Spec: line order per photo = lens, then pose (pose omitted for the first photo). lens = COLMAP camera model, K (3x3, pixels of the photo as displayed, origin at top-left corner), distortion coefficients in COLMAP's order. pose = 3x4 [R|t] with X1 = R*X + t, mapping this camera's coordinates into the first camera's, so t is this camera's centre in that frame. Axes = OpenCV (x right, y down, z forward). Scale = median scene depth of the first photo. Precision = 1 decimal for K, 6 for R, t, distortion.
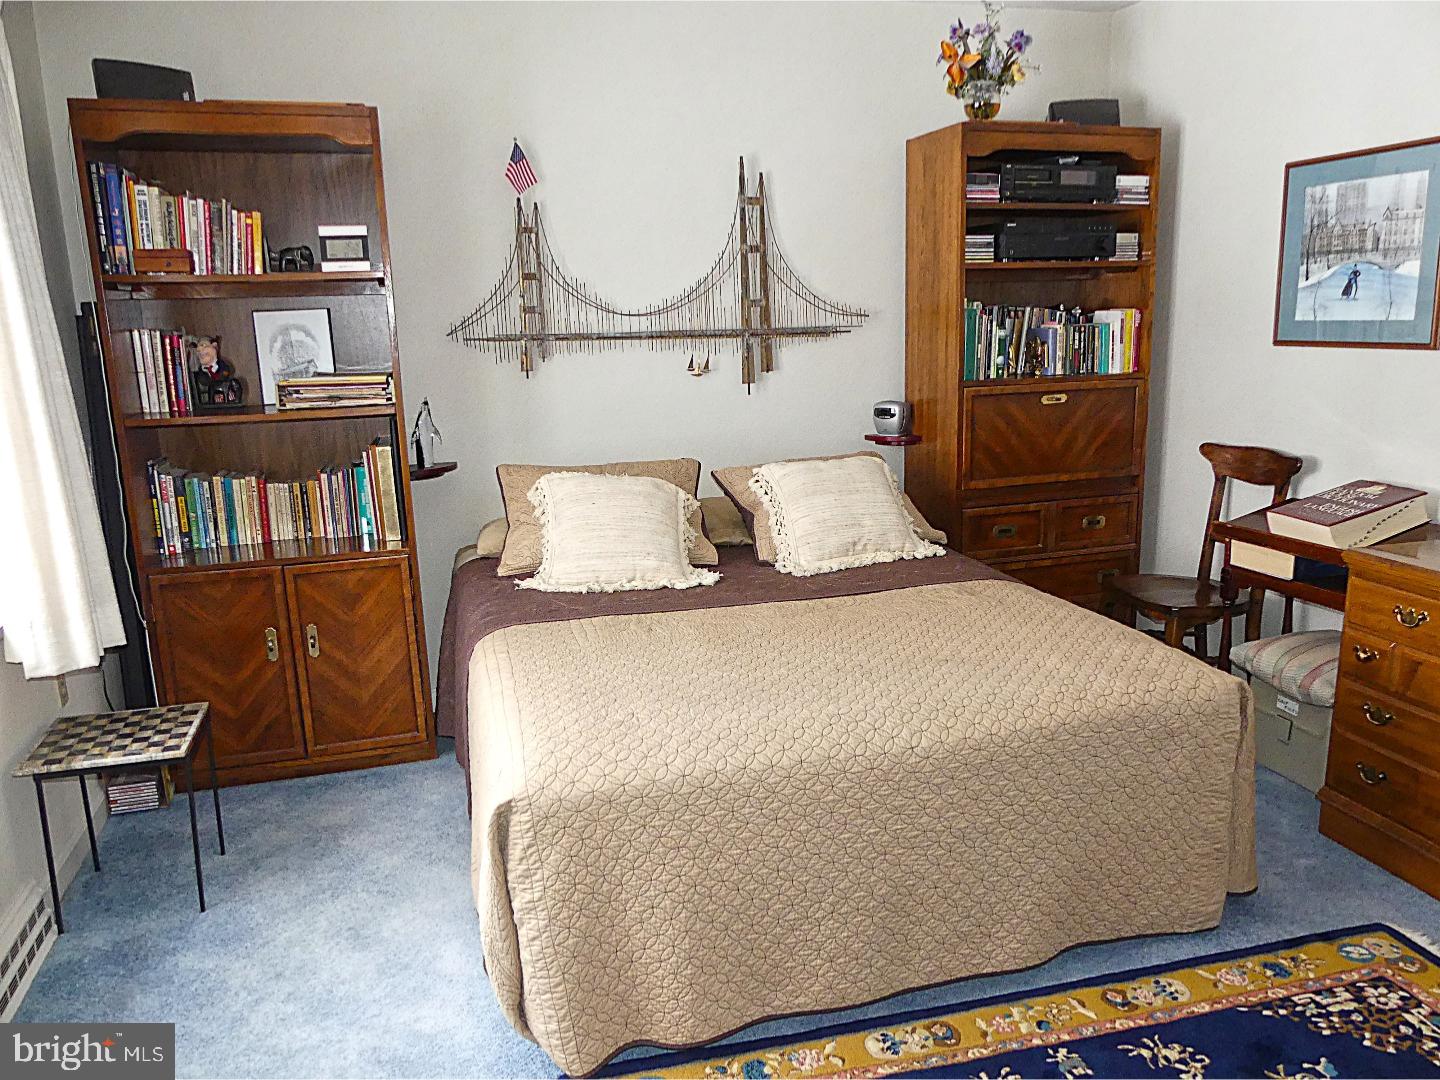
lens RADIAL K [[1080.2, 0, 723.0], [0, 1080.2, 547.6], [0, 0, 1]] dist [-0.024815, 0.011149]
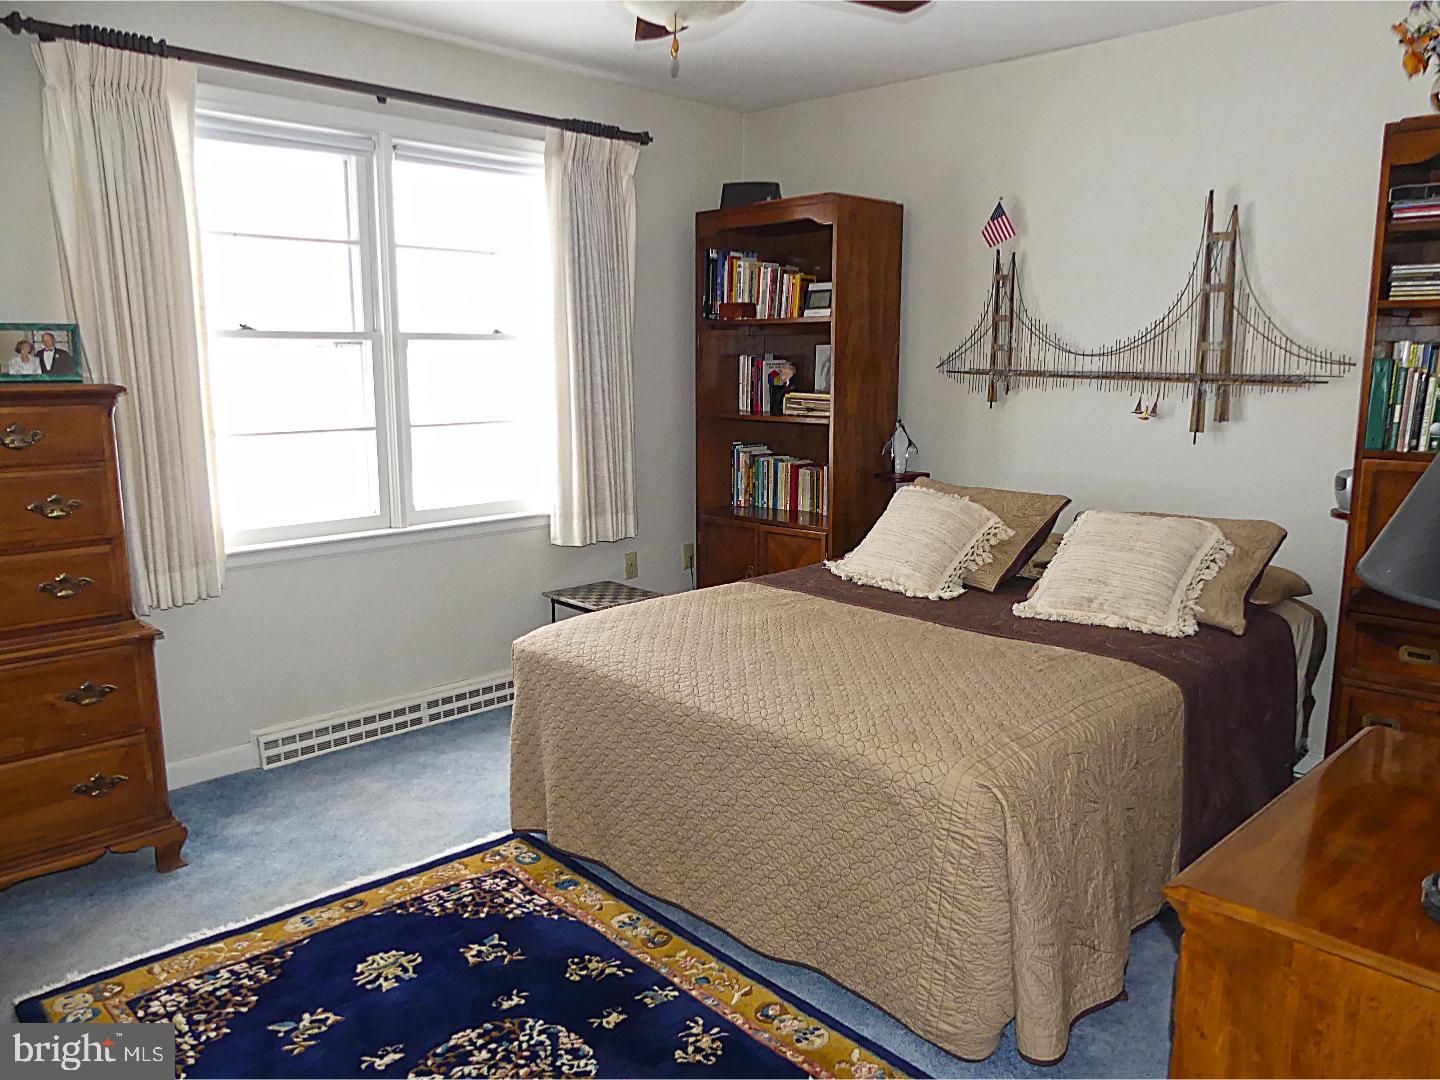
lens RADIAL K [[1080.2, 0, 729.6], [0, 1080.2, 541.2], [0, 0, 1]] dist [-0.024815, 0.011149]
pose [[0.479432, 0.173621, -0.860233, 0.681201], [-0.199524, 0.976128, 0.085812, -0.063502], [0.854596, 0.130496, 0.502629, 0.219056]]
